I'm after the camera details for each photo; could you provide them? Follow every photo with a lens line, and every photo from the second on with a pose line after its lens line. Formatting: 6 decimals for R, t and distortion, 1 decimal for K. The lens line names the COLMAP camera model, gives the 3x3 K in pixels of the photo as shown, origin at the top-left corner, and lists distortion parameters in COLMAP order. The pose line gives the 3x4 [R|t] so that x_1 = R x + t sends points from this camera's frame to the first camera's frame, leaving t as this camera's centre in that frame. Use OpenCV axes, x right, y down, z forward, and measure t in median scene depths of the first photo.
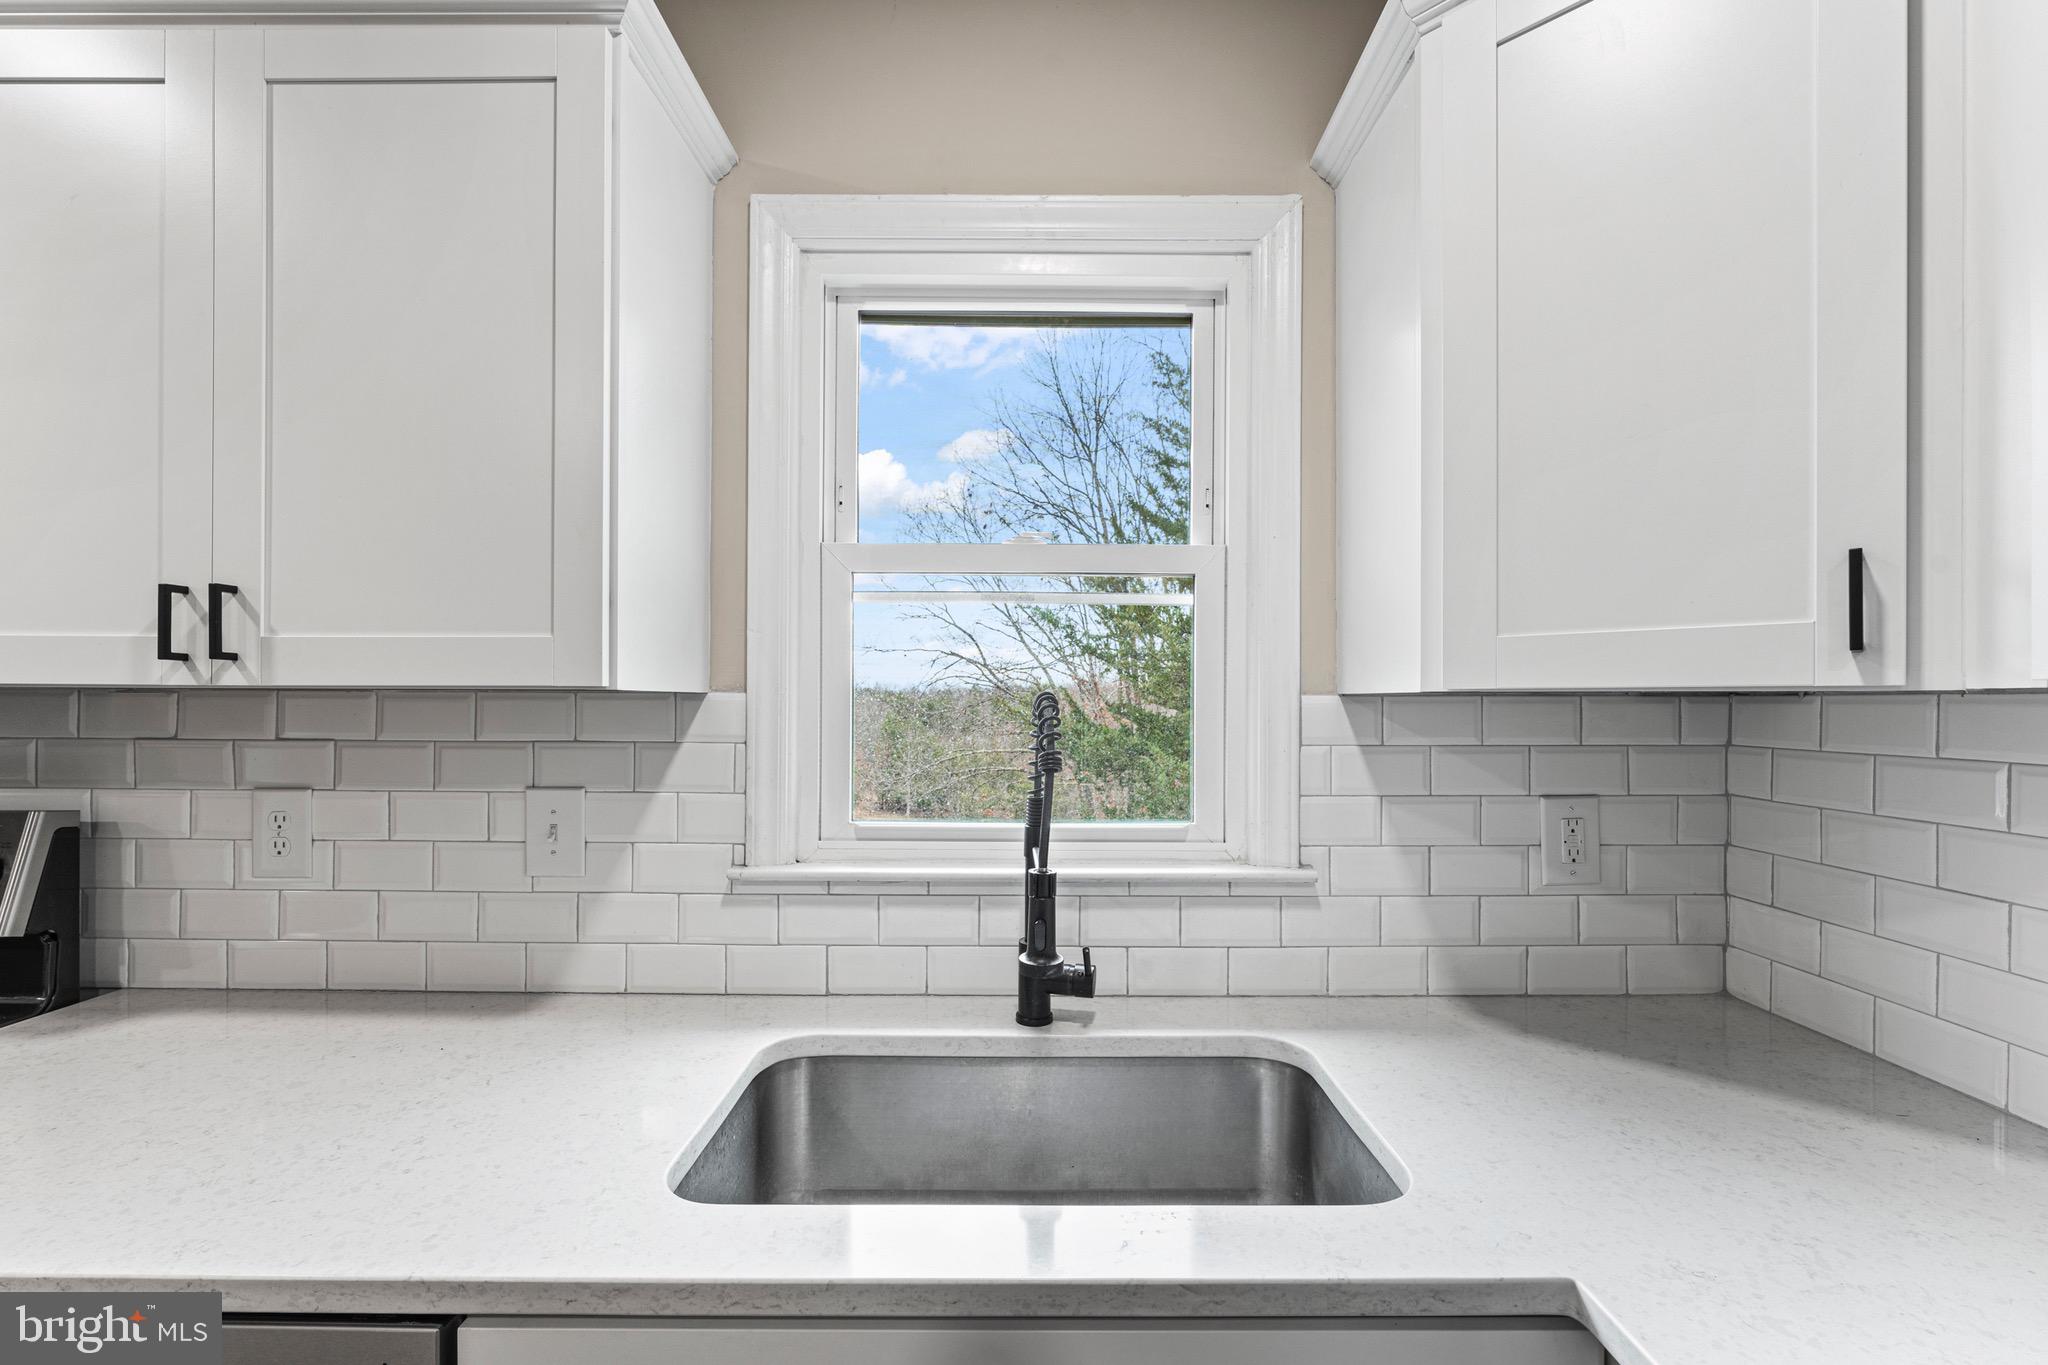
lens RADIAL K [[878.1, 0, 1025.3], [0, 878.1, 697.5], [0, 0, 1]] dist [-0.010151, -0.000168]
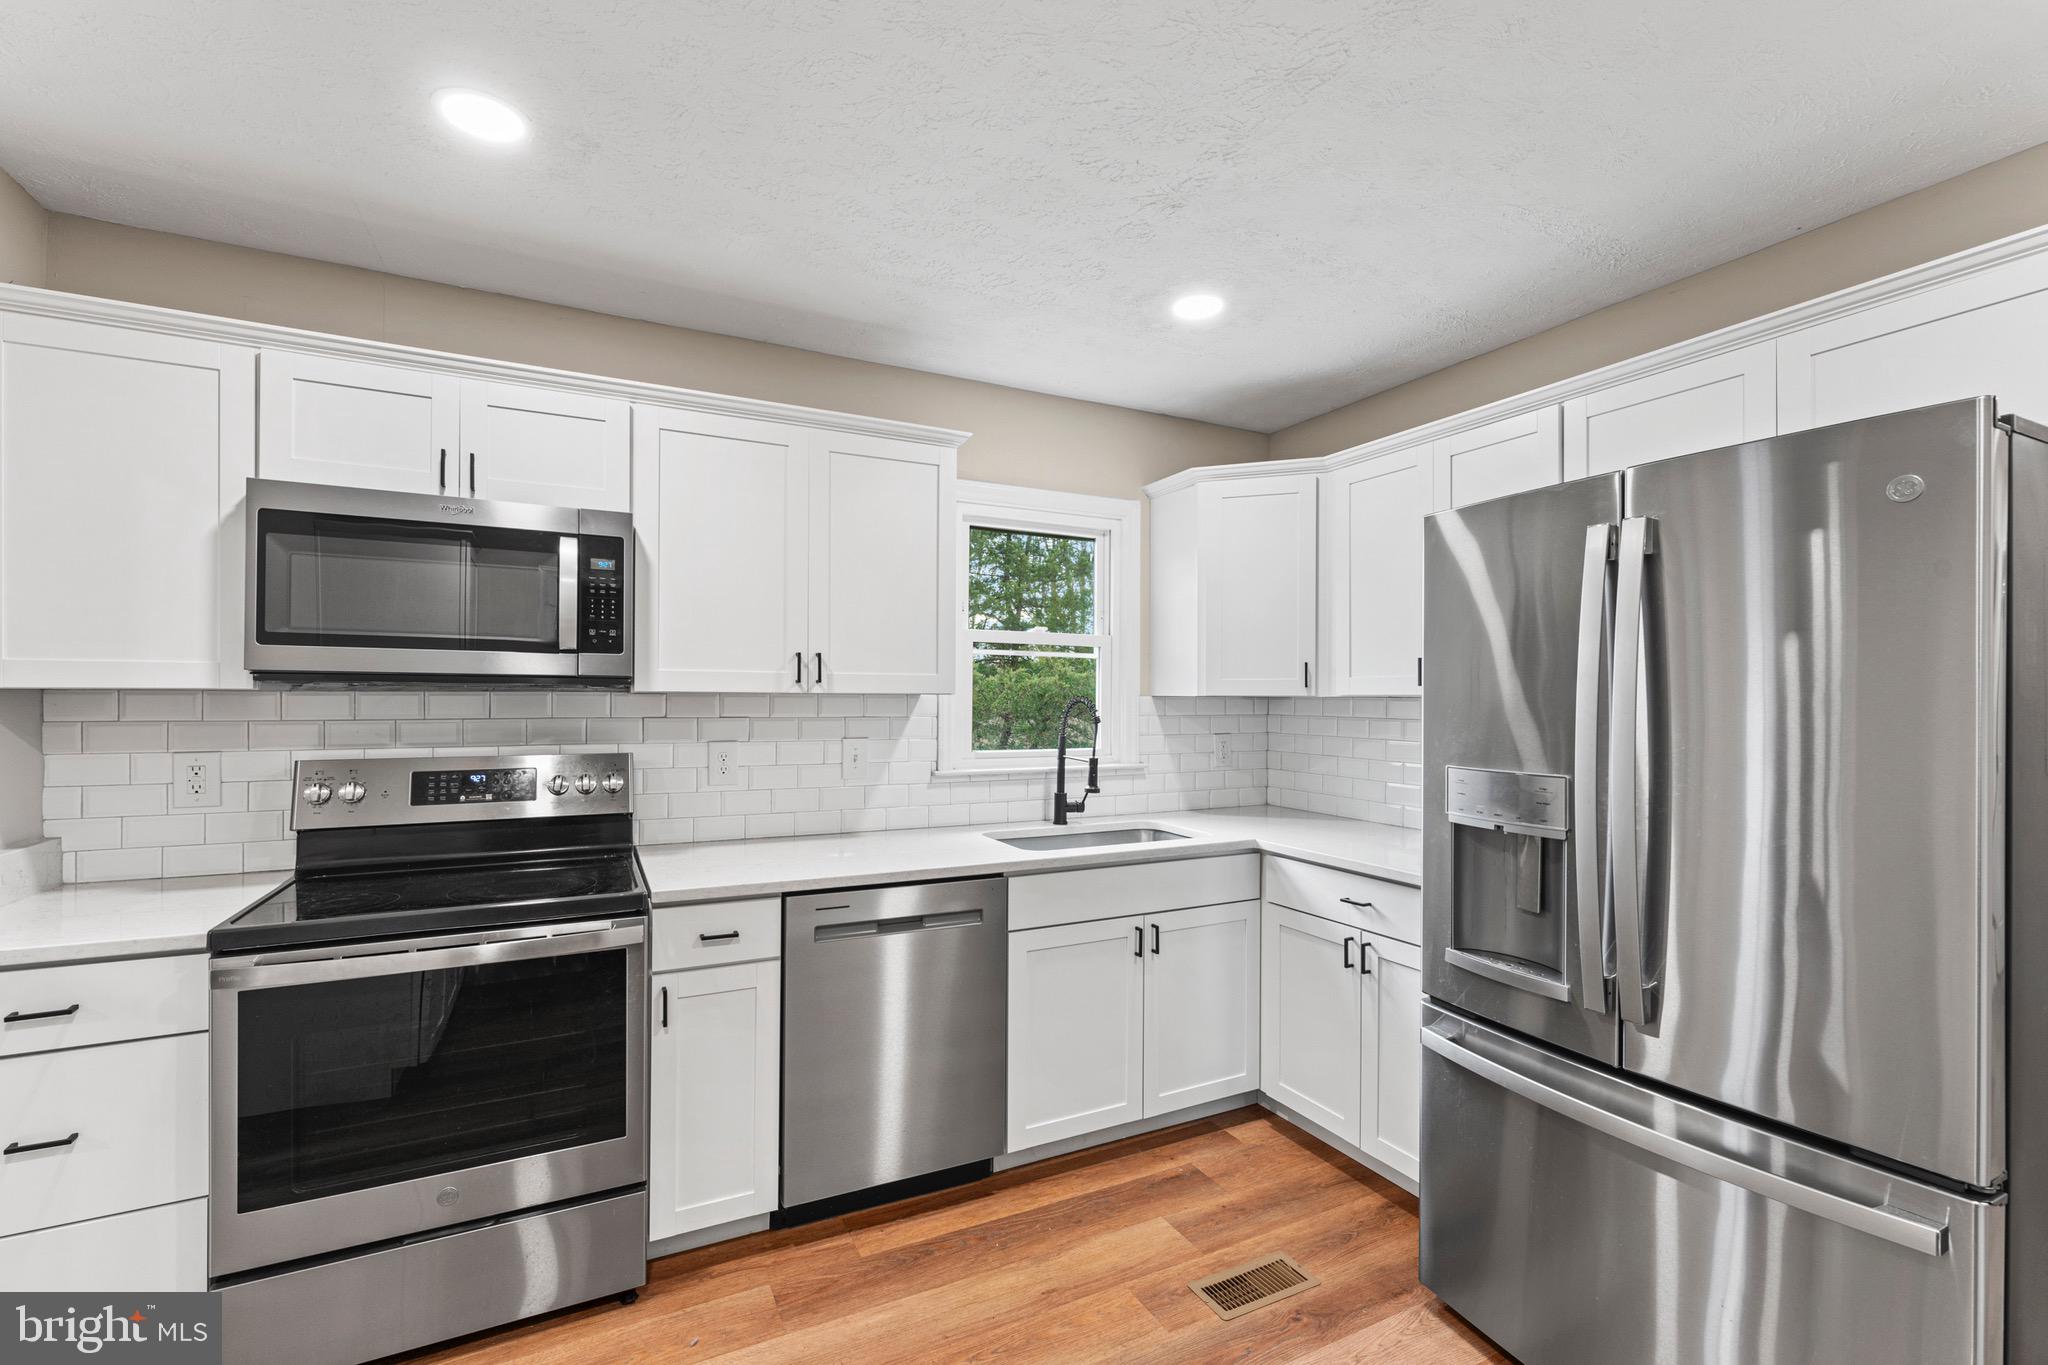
lens RADIAL K [[878.1, 0, 1027.0], [0, 878.1, 686.4], [0, 0, 1]] dist [-0.010151, -0.000168]
pose [[0.893031, 0.006578, 0.449946, -1.145698], [-0.007196, 0.999974, -0.000337, -0.028964], [-0.449937, -0.002937, 0.893056, -1.157613]]
